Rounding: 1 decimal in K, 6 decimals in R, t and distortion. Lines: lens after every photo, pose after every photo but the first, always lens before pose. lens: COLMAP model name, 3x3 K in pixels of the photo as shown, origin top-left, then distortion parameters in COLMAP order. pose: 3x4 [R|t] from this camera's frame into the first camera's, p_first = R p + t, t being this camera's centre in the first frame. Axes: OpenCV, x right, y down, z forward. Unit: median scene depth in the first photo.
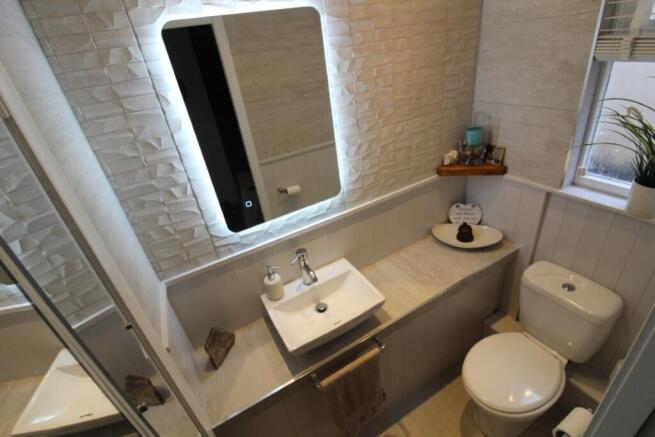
lens RADIAL K [[304.3, 0, 324.8], [0, 304.3, 210.6], [0, 0, 1]] dist [-0.000725, -0.011380]
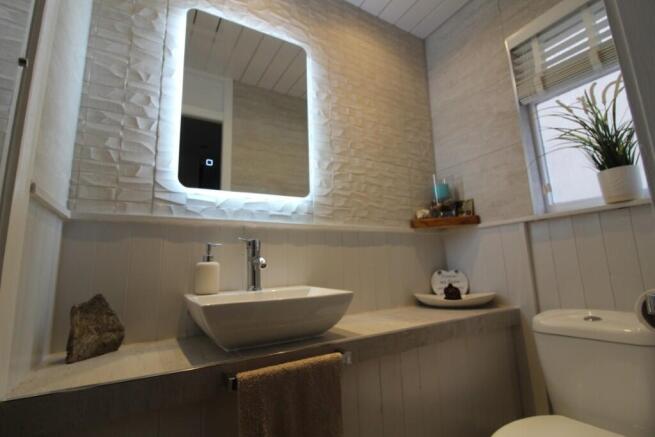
lens RADIAL K [[304.3, 0, 324.8], [0, 304.3, 210.6], [0, 0, 1]] dist [-0.000725, -0.011380]
pose [[0.994134, 0.107391, 0.012822, 0.100954], [-0.075297, 0.772340, -0.630731, 0.614339], [-0.077638, 0.626066, 0.775896, 0.311682]]
